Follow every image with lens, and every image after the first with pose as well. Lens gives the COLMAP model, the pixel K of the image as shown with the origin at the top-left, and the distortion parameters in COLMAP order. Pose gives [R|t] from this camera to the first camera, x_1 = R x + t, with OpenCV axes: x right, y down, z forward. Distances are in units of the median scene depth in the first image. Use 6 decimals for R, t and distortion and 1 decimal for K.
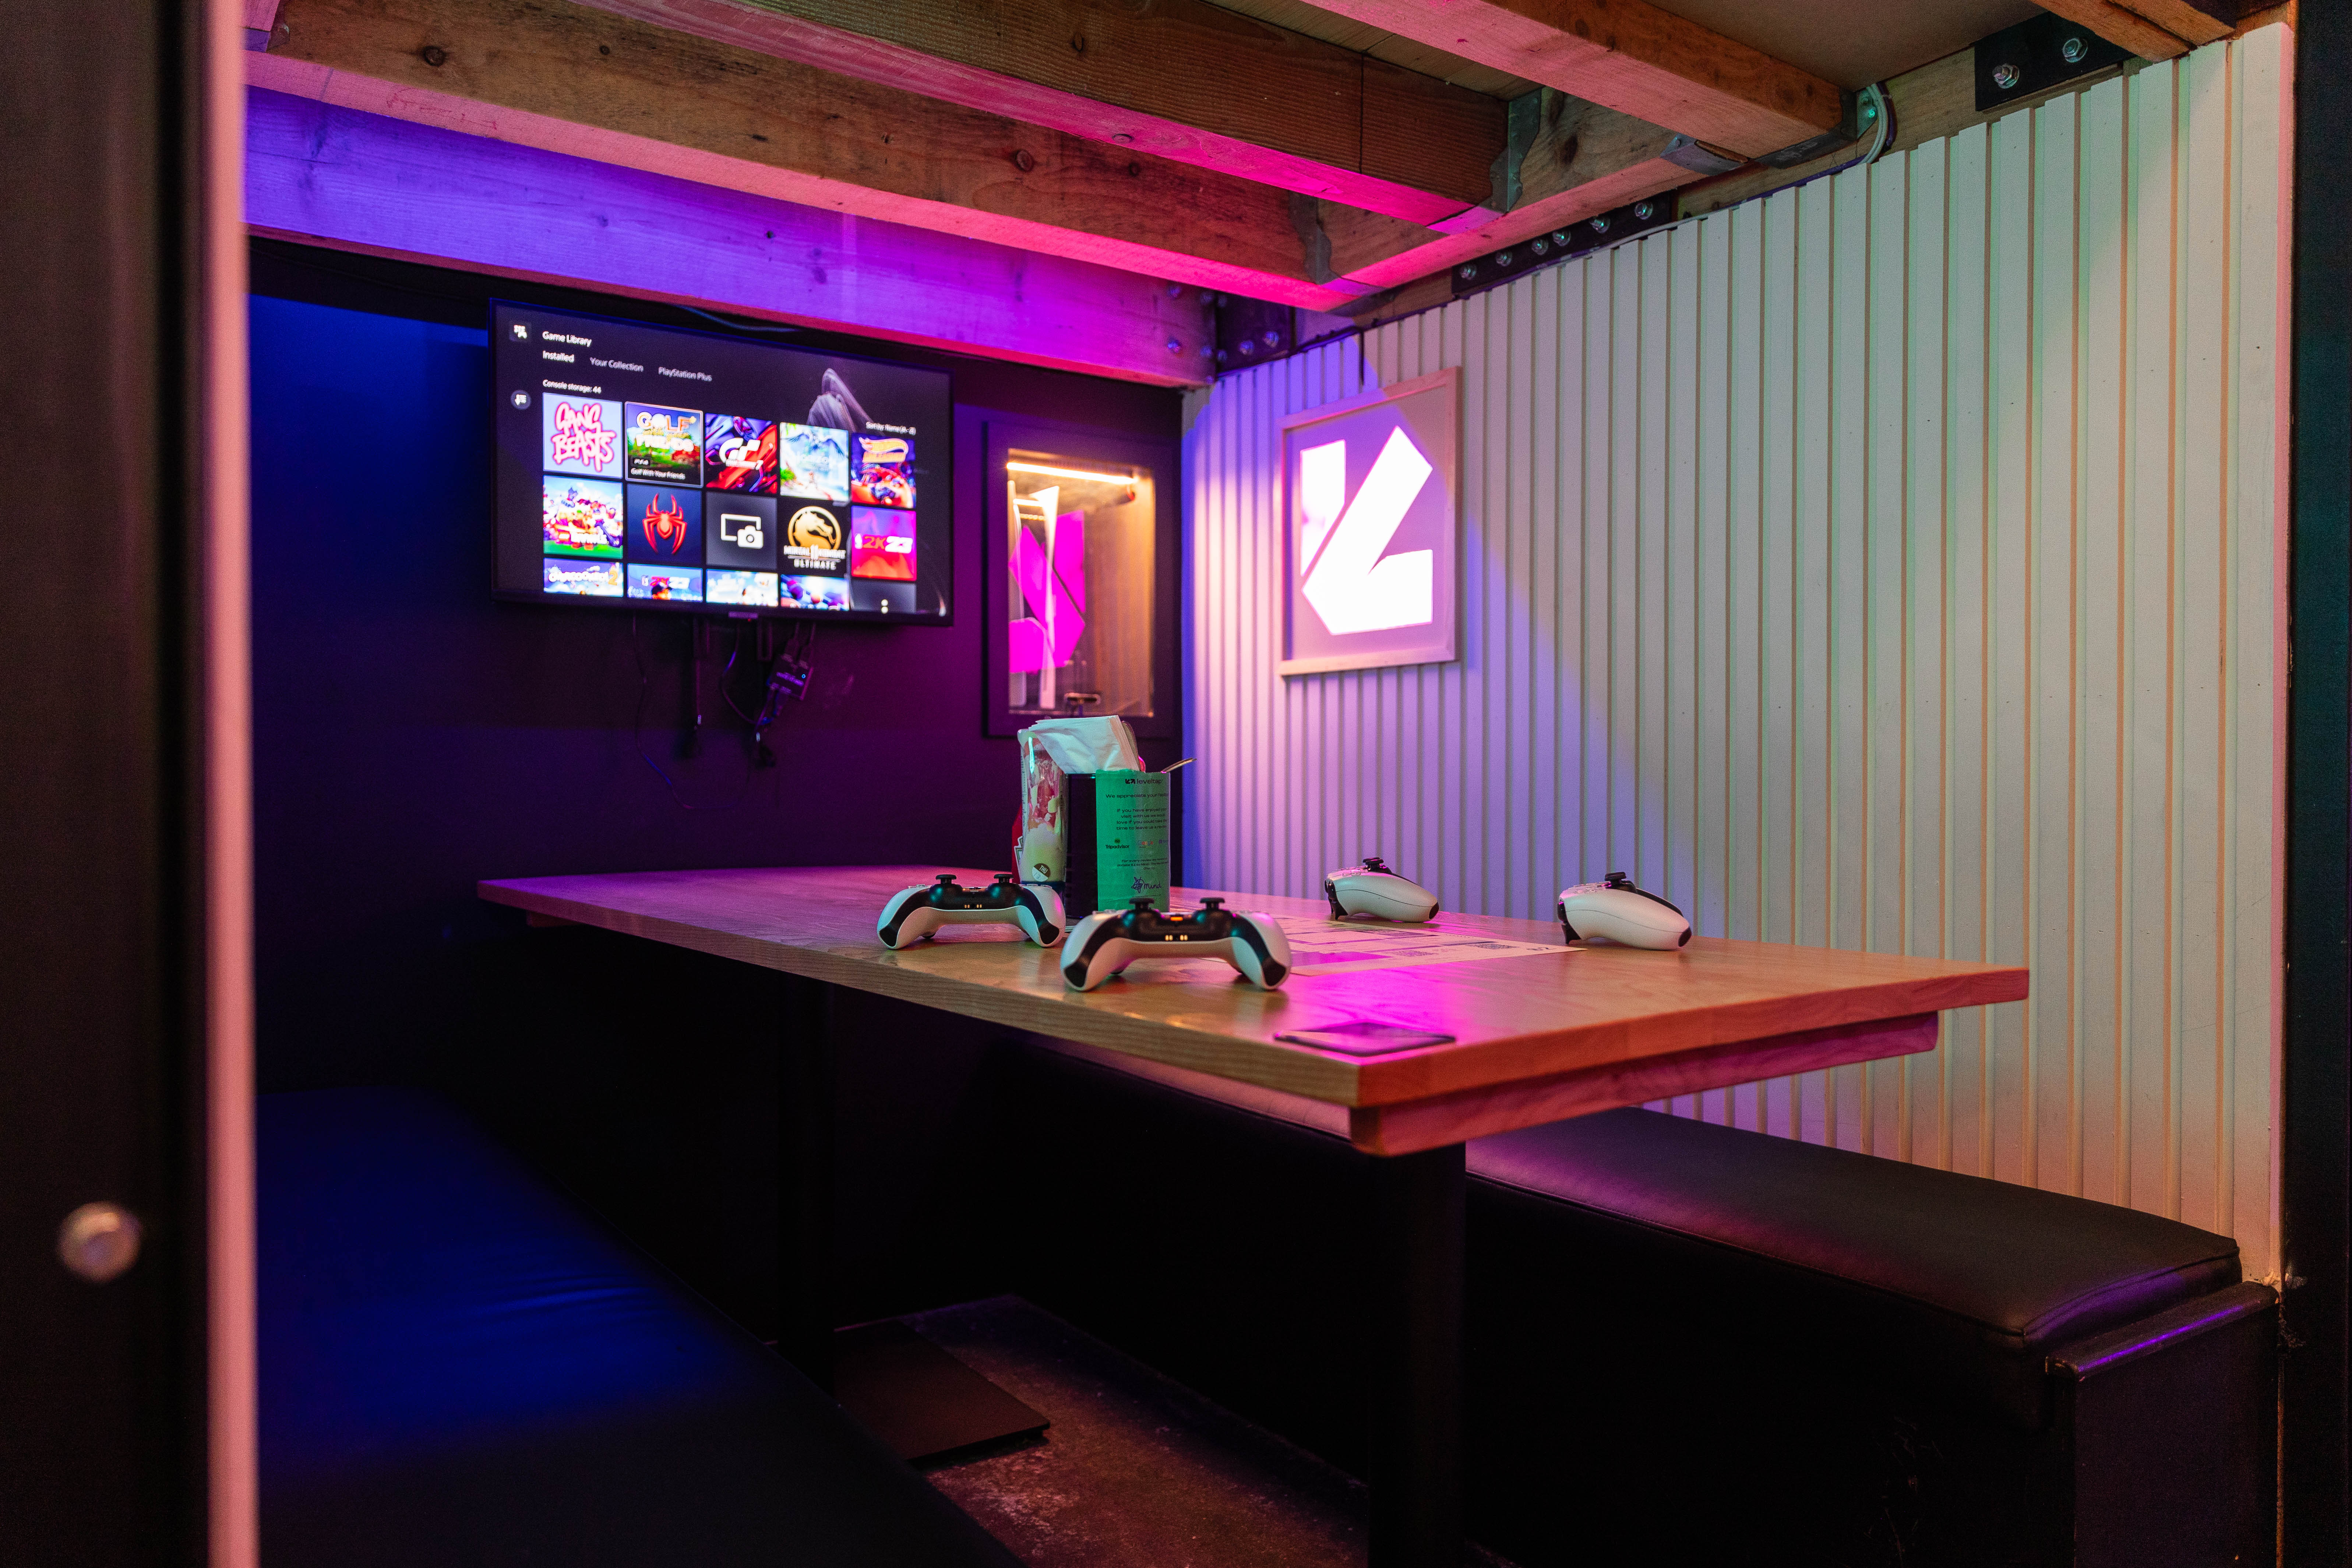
lens RADIAL K [[1628.8, 0, 1175.9], [0, 1628.8, 786.4], [0, 0, 1]] dist [0.000842, 0.000013]
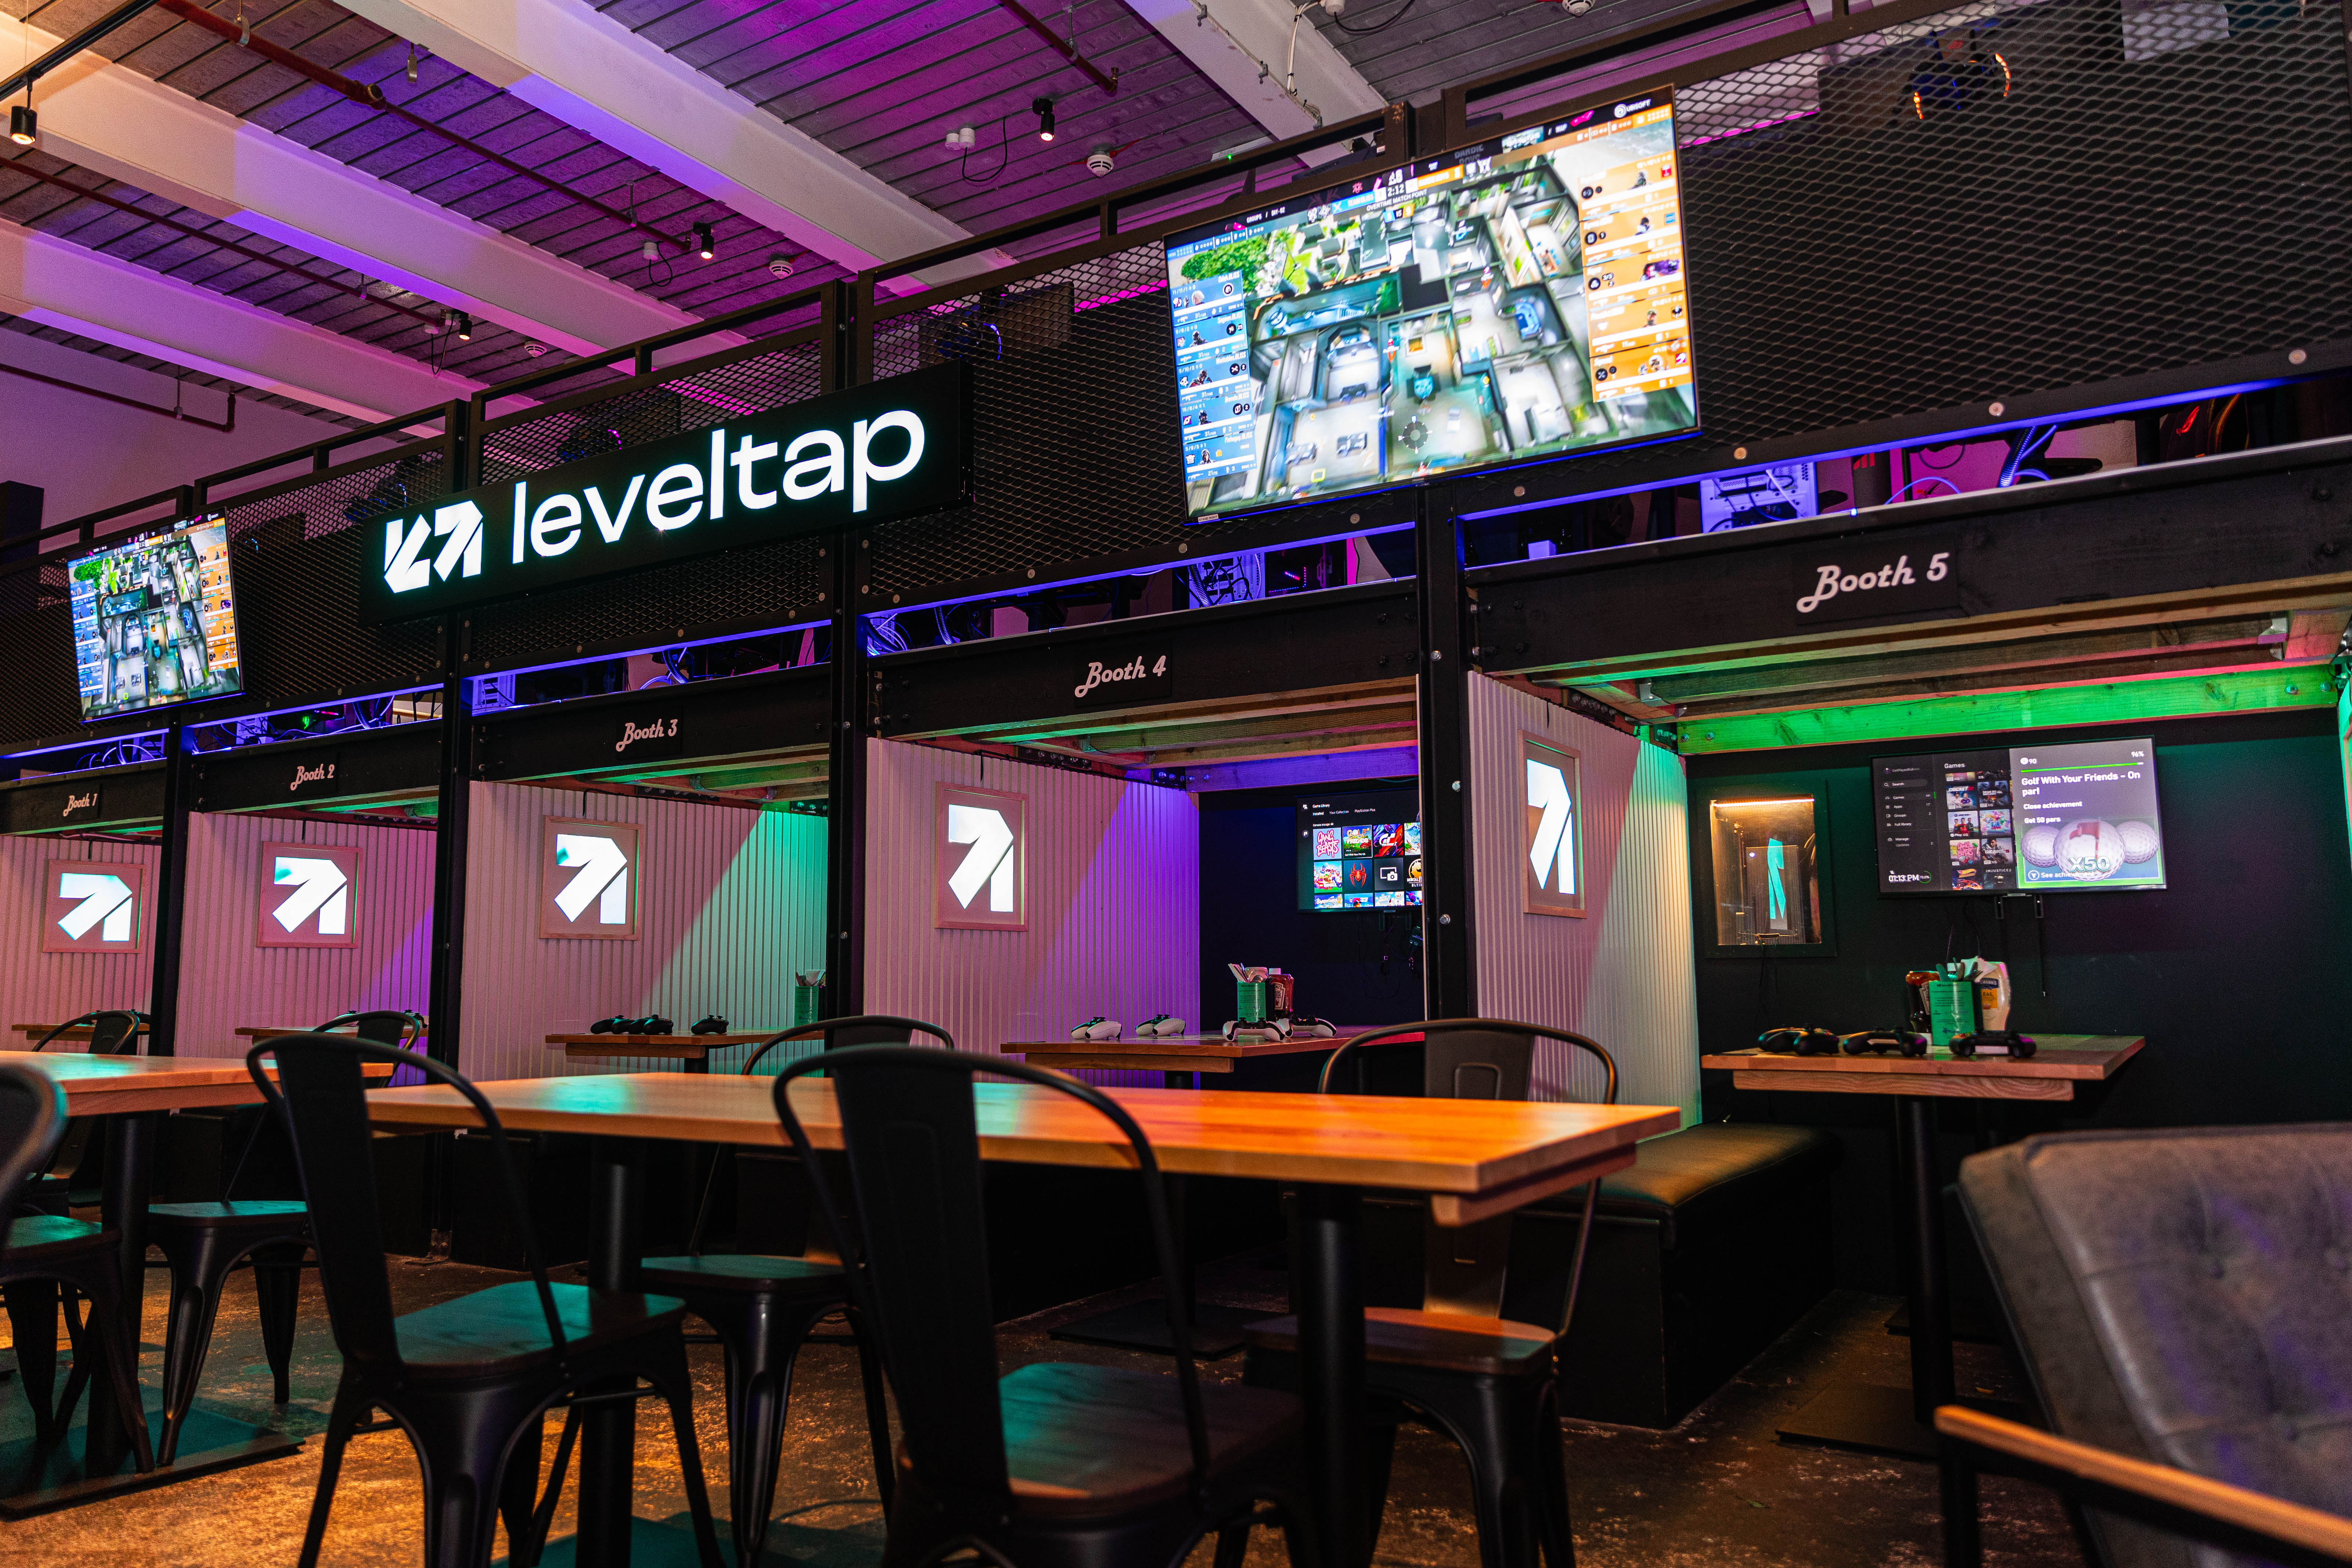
lens RADIAL K [[1628.7, 0, 1176.3], [0, 1628.7, 783.8], [0, 0, 1]] dist [0.000842, 0.000013]
pose [[0.401592, -0.119098, -0.908042, 1.728752], [0.002033, 0.991622, -0.129161, 0.011071], [0.915817, 0.050024, 0.398469, -0.182301]]
